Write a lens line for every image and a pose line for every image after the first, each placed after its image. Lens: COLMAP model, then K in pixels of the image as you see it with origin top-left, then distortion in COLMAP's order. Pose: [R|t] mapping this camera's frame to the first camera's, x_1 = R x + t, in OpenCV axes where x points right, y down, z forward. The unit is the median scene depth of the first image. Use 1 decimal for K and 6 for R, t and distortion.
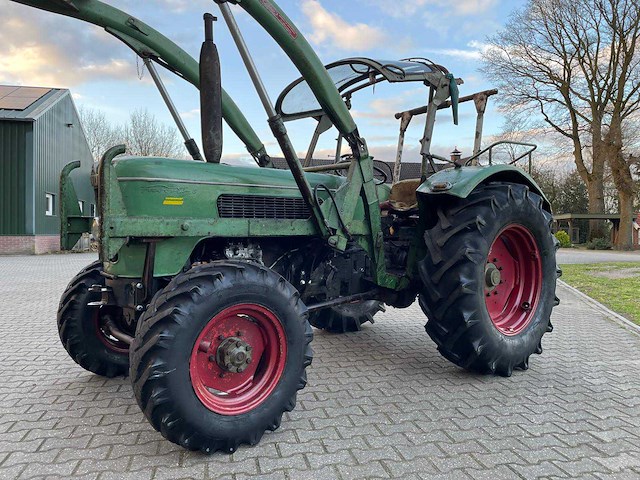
lens RADIAL K [[469.3, 0, 319.8], [0, 469.3, 235.2], [0, 0, 1]] dist [0.083111, -0.095566]
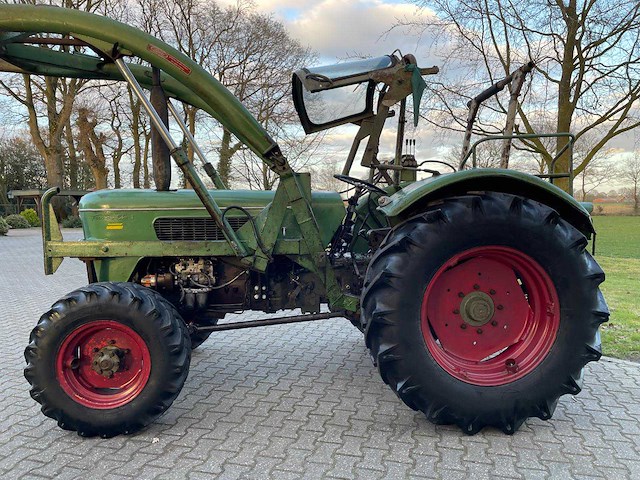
lens RADIAL K [[469.3, 0, 319.6], [0, 469.3, 240.4], [0, 0, 1]] dist [0.083111, -0.095566]
pose [[0.821573, 0.019545, -0.569769, 0.702948], [0.003042, 0.999248, 0.038664, -0.068731], [0.570096, -0.033498, 0.820895, 0.236172]]
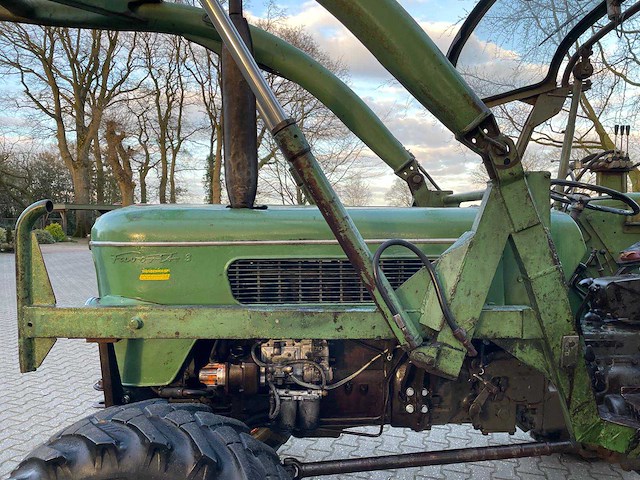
lens RADIAL K [[469.3, 0, 317.6], [0, 469.3, 240.6], [0, 0, 1]] dist [0.083111, -0.095566]
pose [[0.793926, 0.008971, -0.607948, 0.223908], [-0.006506, 0.999959, 0.006259, -0.104640], [0.607979, -0.001013, 0.793952, 0.514634]]
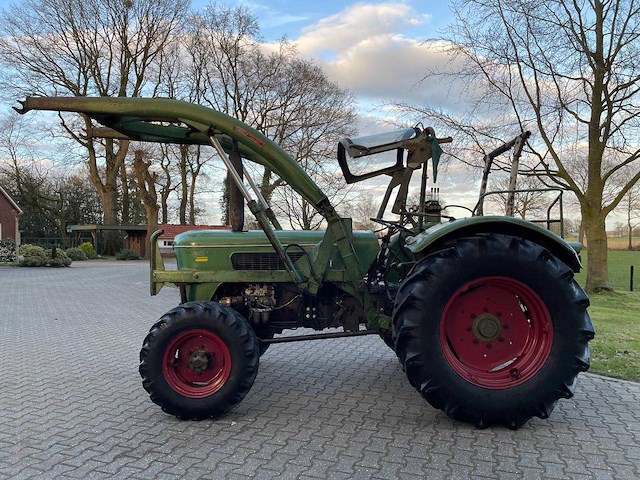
lens RADIAL K [[469.3, 0, 320.0], [0, 469.3, 240.4], [0, 0, 1]] dist [0.083111, -0.095566]
pose [[0.776094, -0.018104, -0.630358, 0.853069], [-0.002611, 0.999487, -0.031920, -0.071715], [0.630612, 0.026419, 0.775648, 0.002750]]
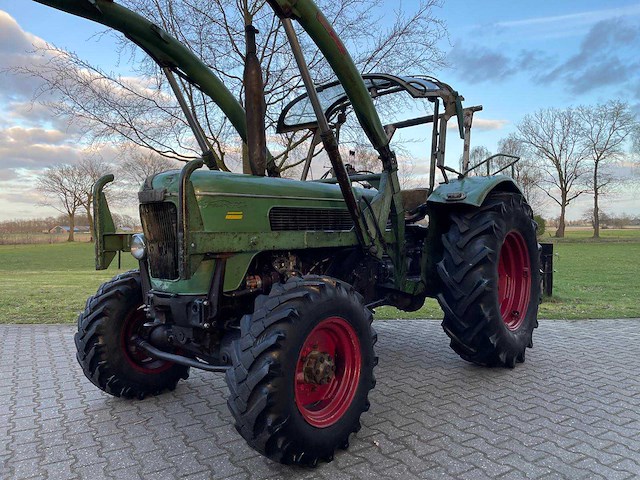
lens RADIAL K [[469.3, 0, 332.2], [0, 469.3, 243.1], [0, 0, 1]] dist [0.083111, -0.095566]
pose [[0.982219, -0.032150, 0.184966, -0.244199], [0.032568, 0.999469, 0.000779, -0.007071], [-0.184893, 0.005259, 0.982745, -0.002682]]
